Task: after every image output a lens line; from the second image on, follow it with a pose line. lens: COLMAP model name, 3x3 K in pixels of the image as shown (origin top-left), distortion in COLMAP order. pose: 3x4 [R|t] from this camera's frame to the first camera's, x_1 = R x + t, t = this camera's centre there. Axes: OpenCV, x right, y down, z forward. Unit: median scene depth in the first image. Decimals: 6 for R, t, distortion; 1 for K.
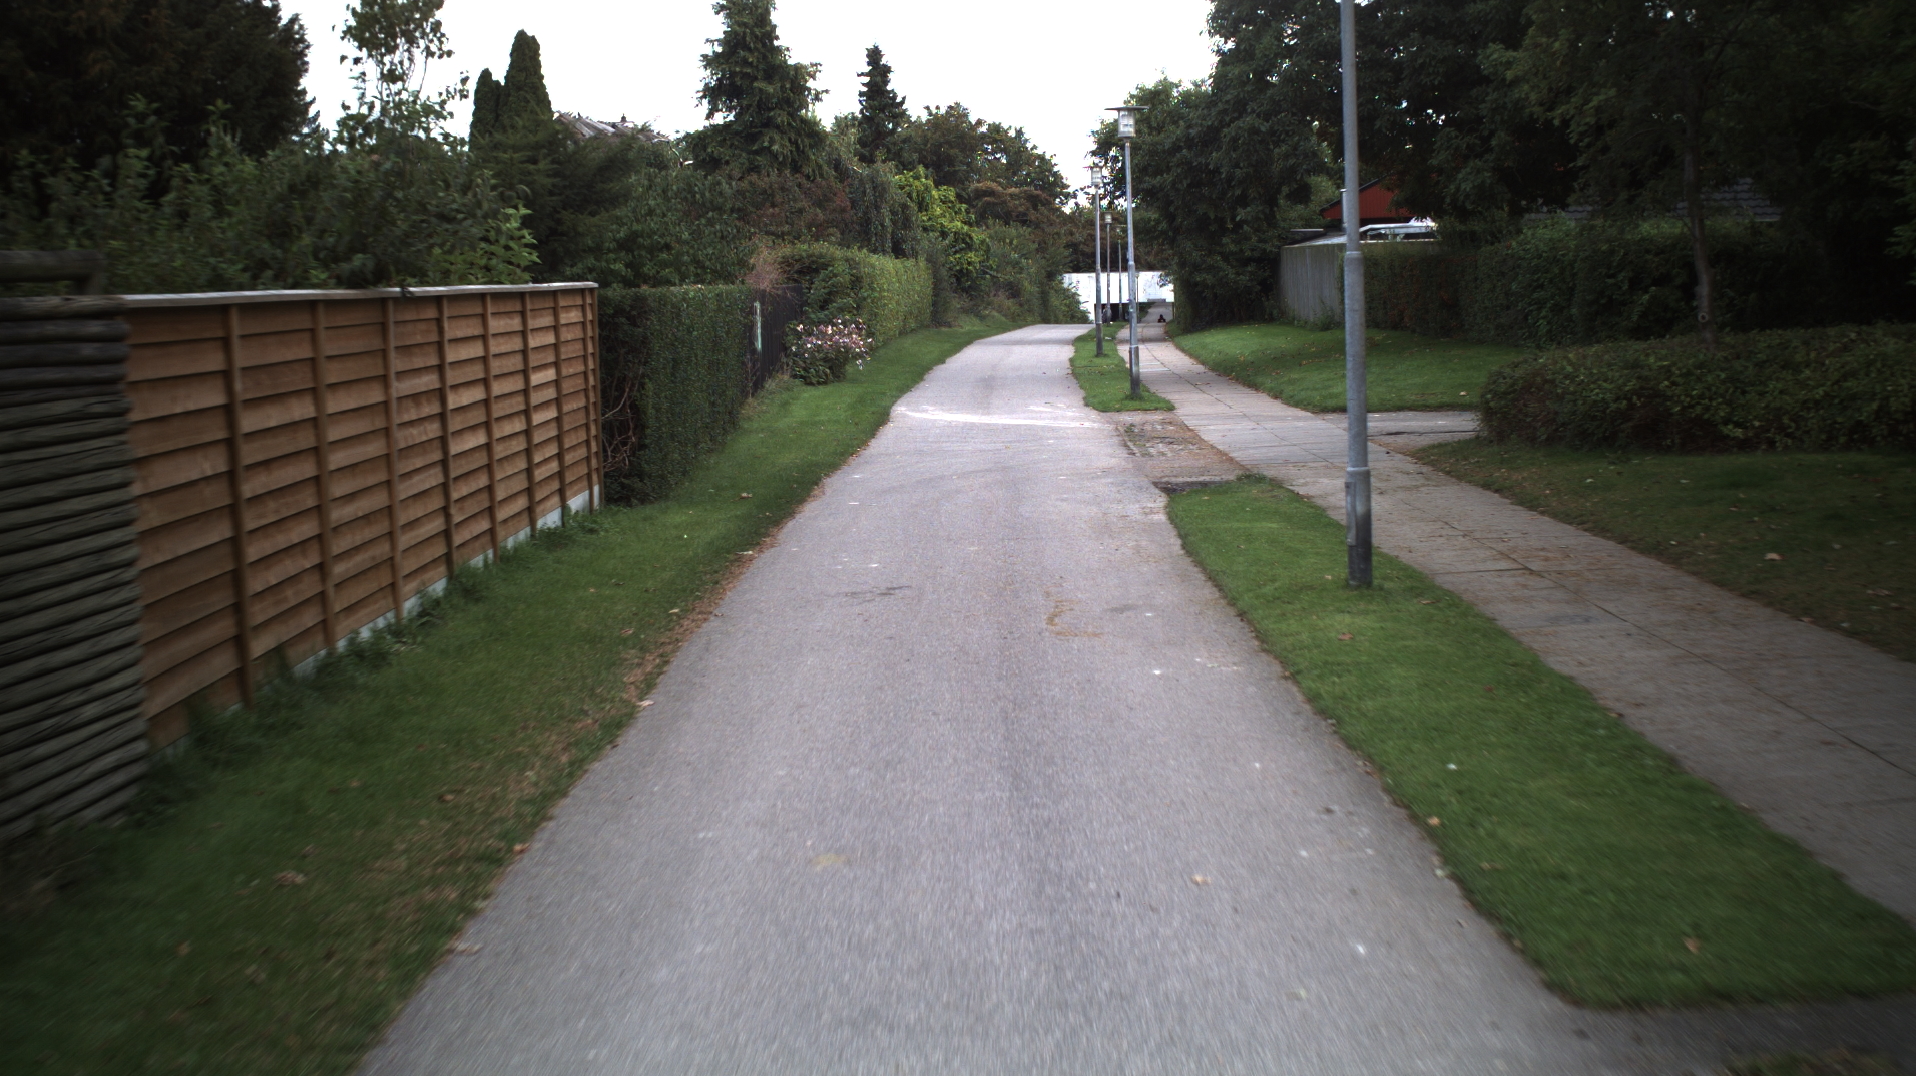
lens RADIAL K [[3360.2, 0, 958.0], [0, 3360.2, 538.0], [0, 0, 1]] dist [-0.235624, 0.020039]
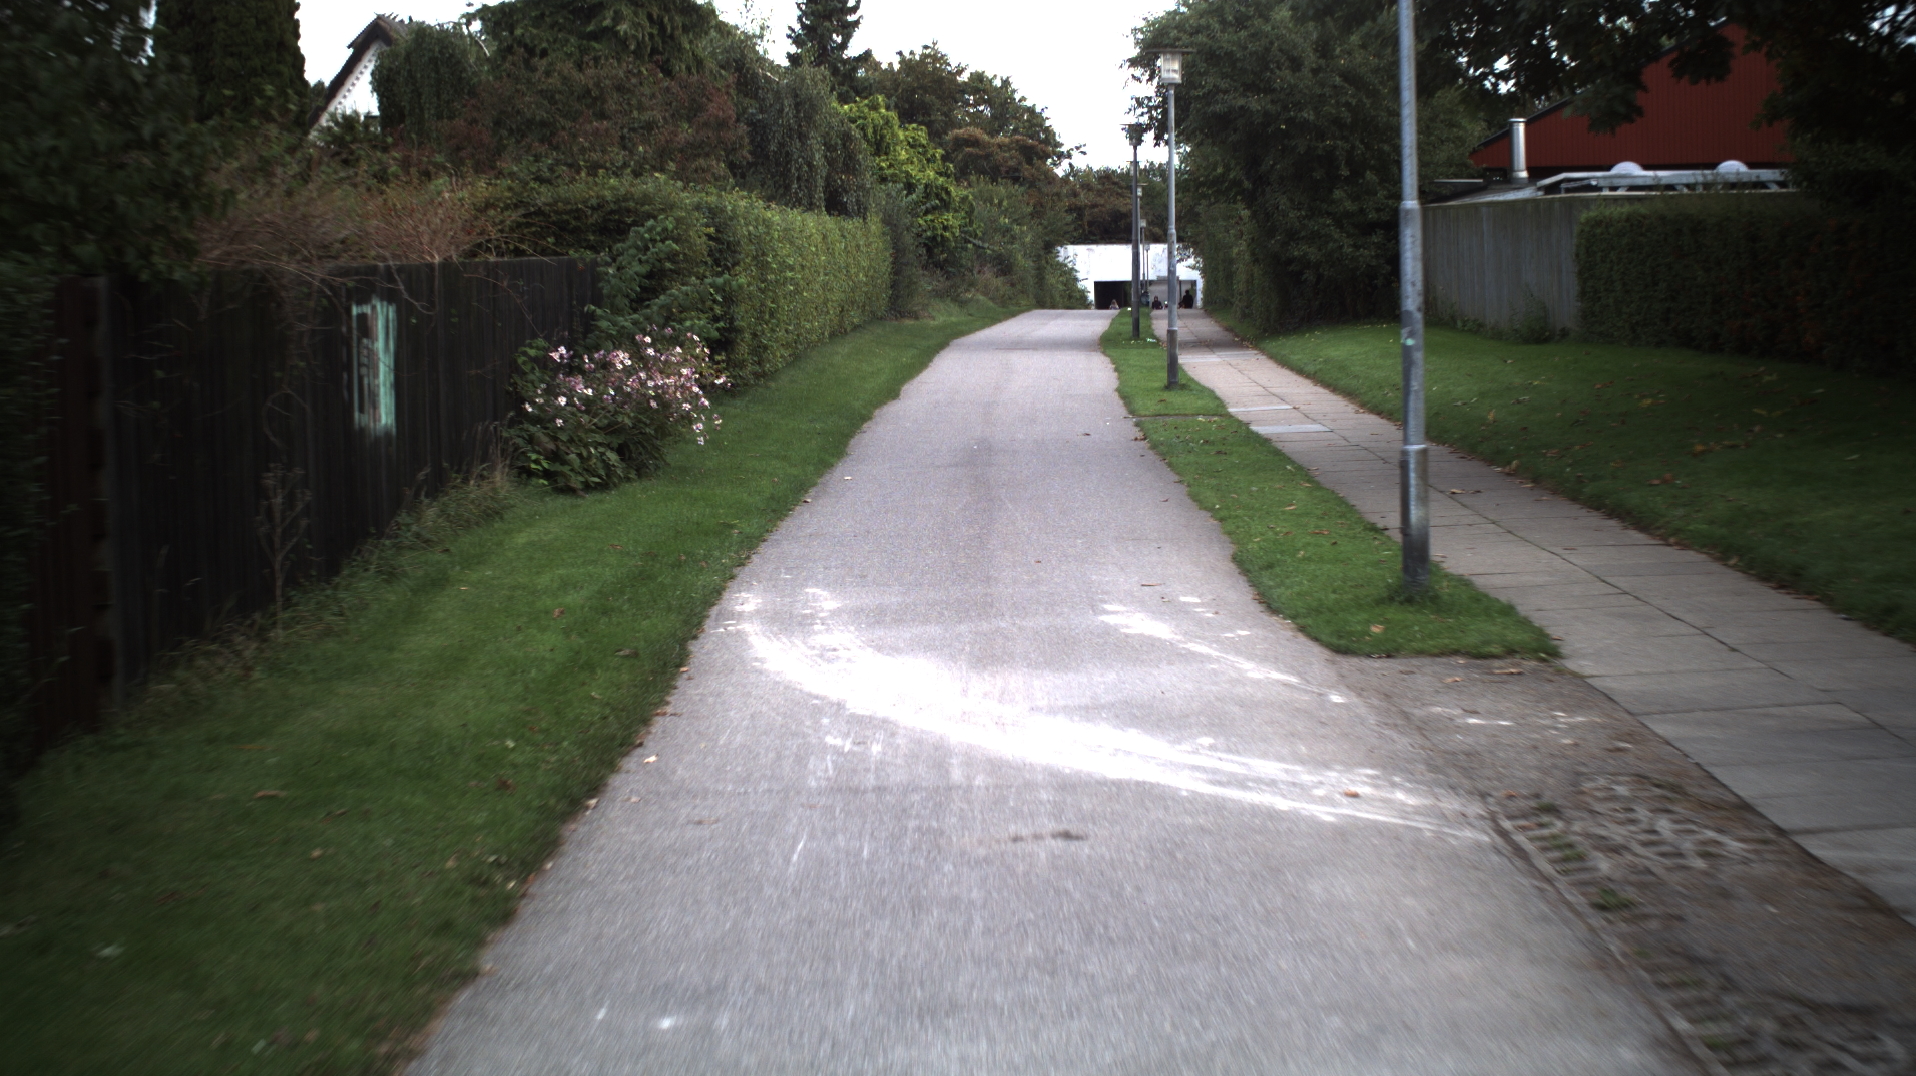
lens RADIAL K [[3360.2, 0, 958.0], [0, 3360.2, 538.0], [0, 0, 1]] dist [-0.235624, 0.020039]
pose [[0.999929, 0.009366, 0.007362, 0.002079], [-0.009427, 0.999922, 0.008245, -0.031947], [-0.007284, -0.008314, 0.999939, 0.418923]]
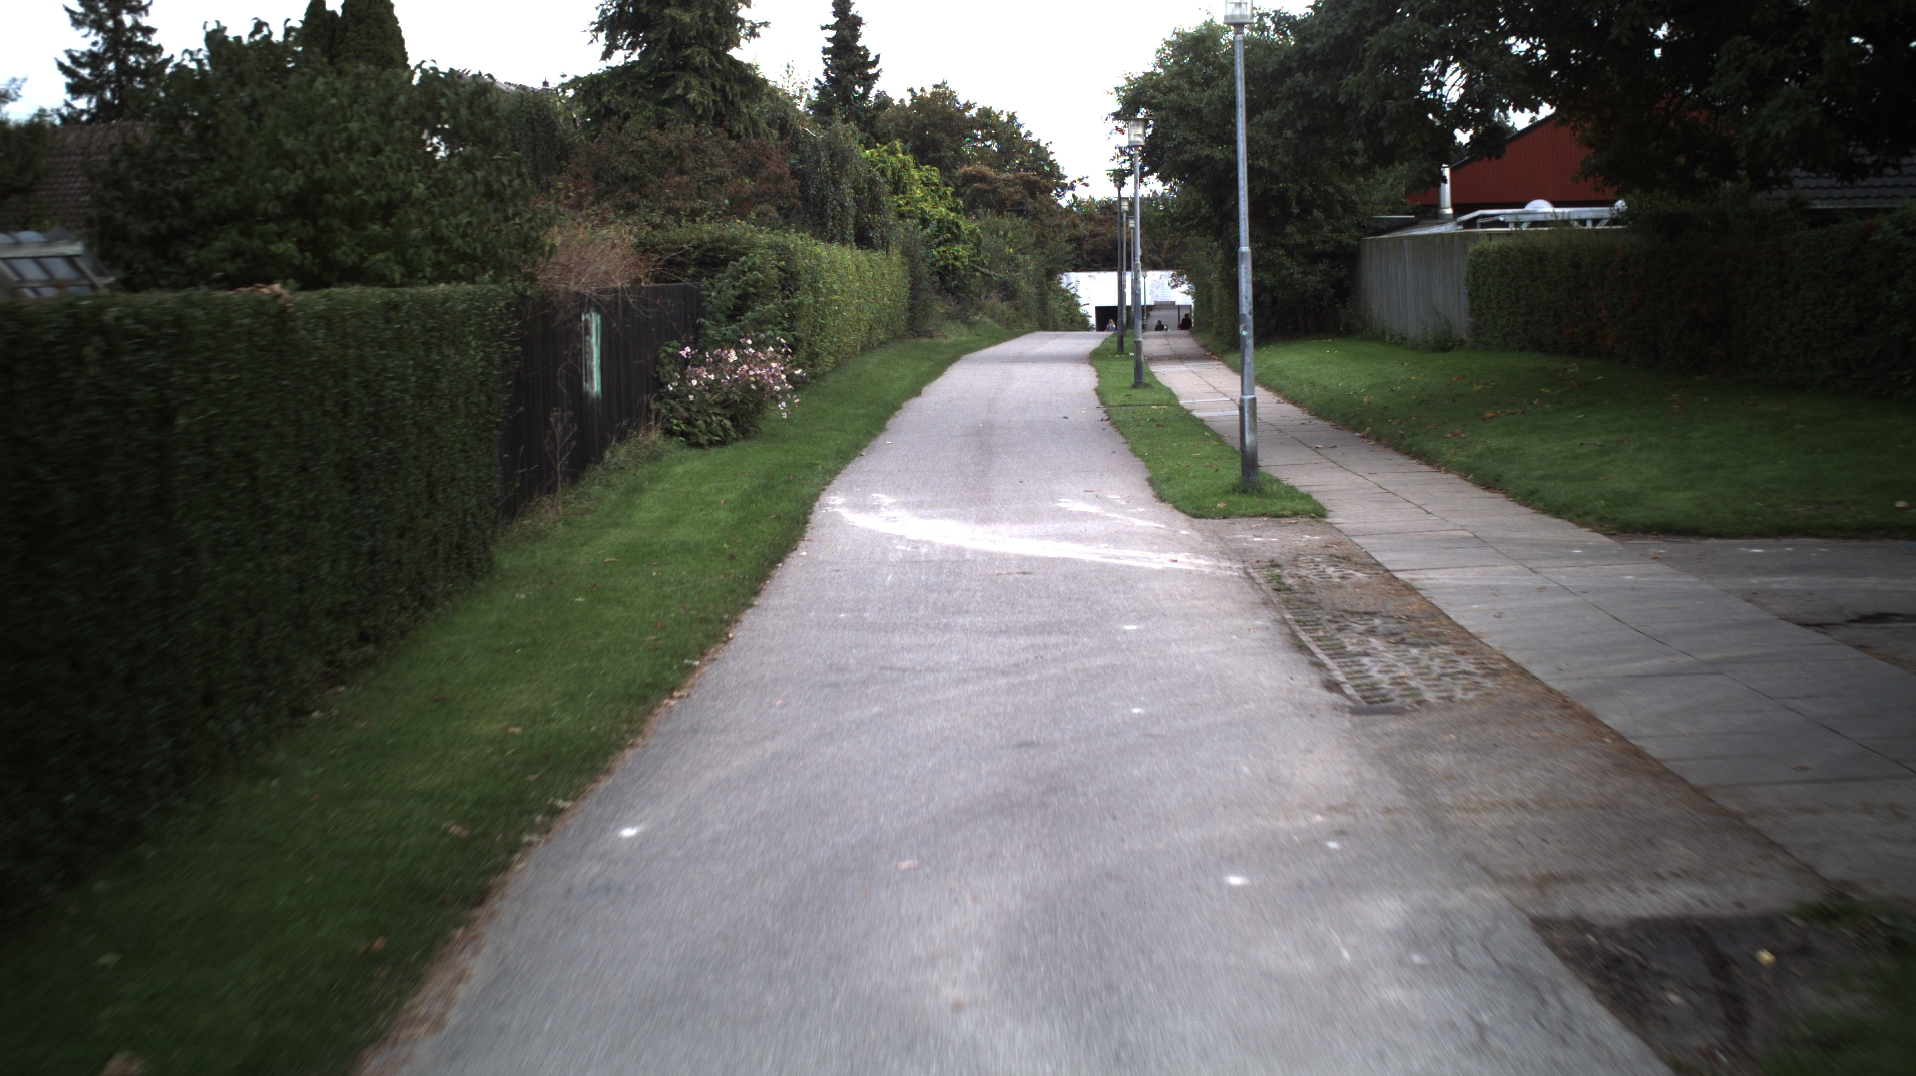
lens RADIAL K [[3360.2, 0, 958.0], [0, 3360.2, 538.0], [0, 0, 1]] dist [-0.235624, 0.020039]
pose [[0.999970, 0.006339, 0.004413, 0.001042], [-0.006340, 0.999980, 0.000203, -0.021240], [-0.004412, -0.000231, 0.999990, 0.279335]]
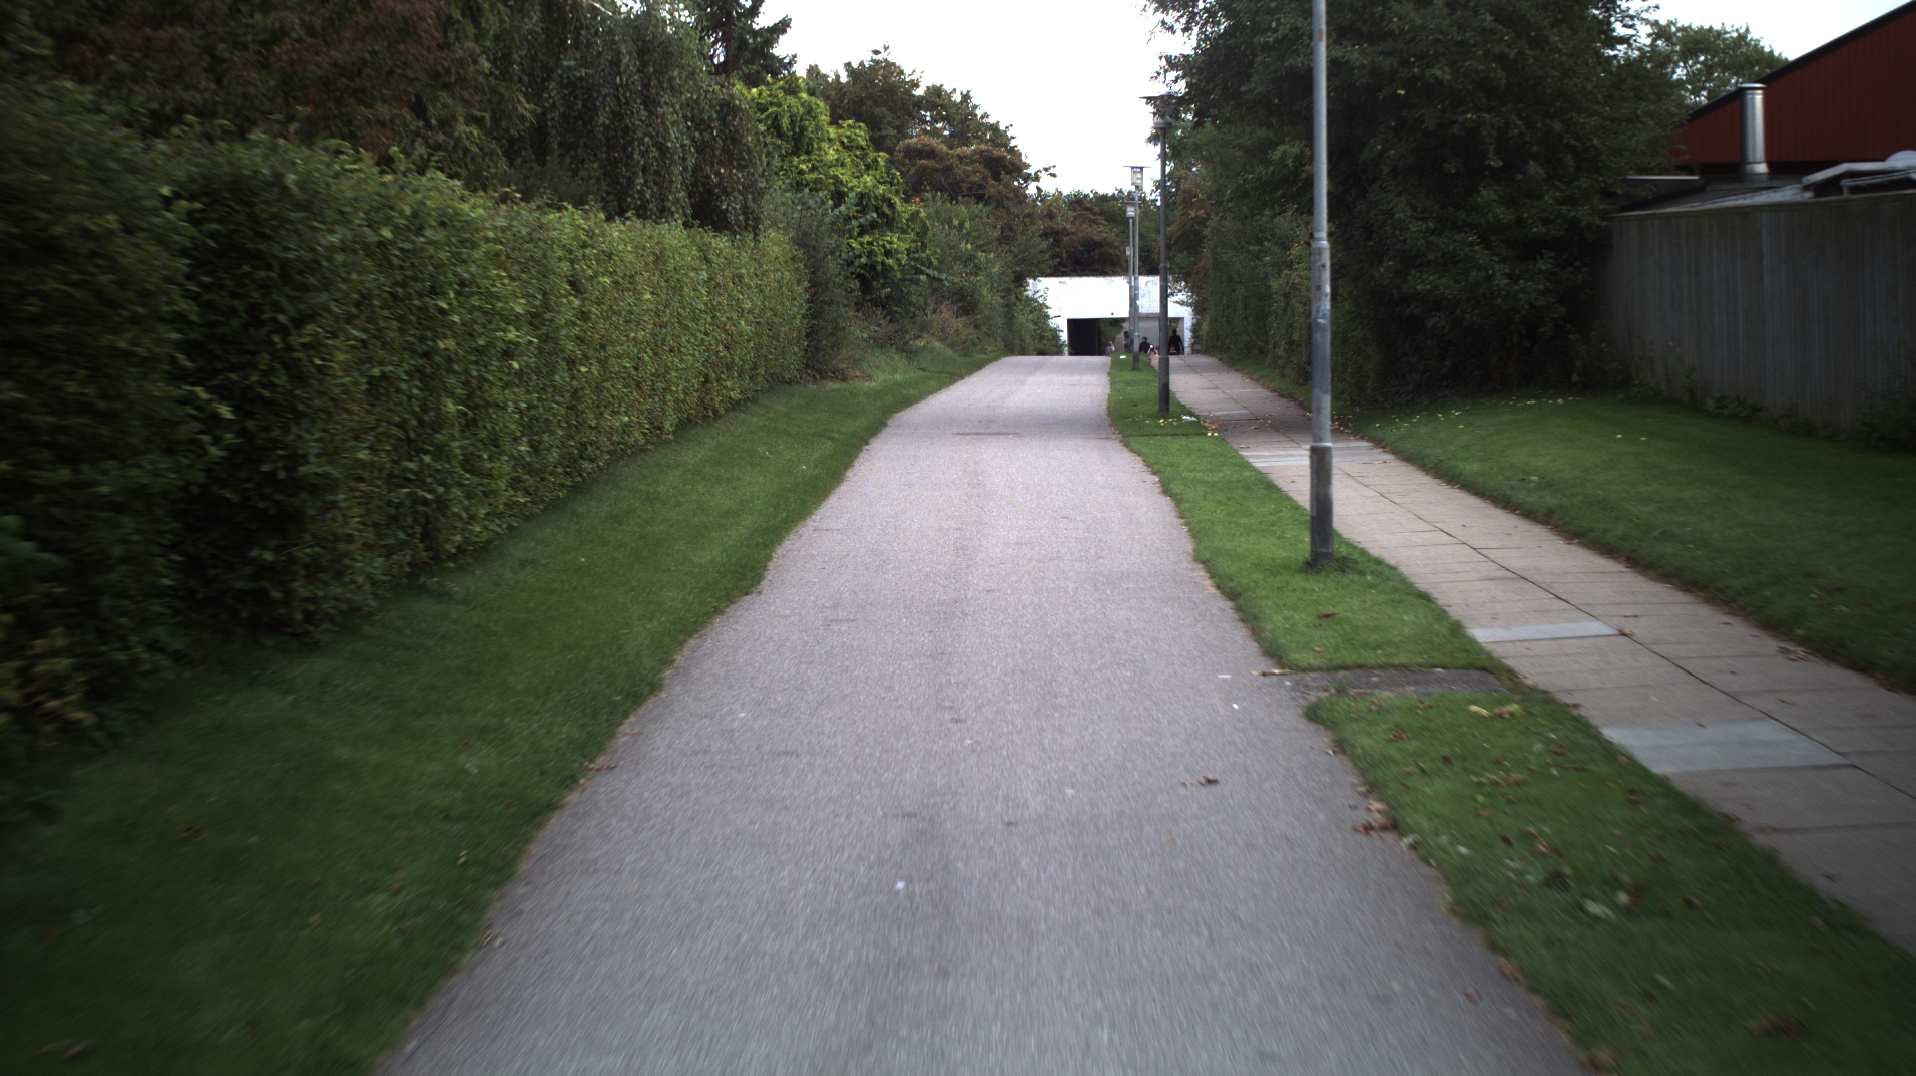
lens RADIAL K [[3360.2, 0, 958.0], [0, 3360.2, 538.0], [0, 0, 1]] dist [-0.235624, 0.020039]
pose [[0.999775, 0.008573, 0.019415, 0.006745], [-0.008541, 0.999962, -0.001751, -0.053454], [-0.019430, 0.001585, 0.999810, 0.697242]]
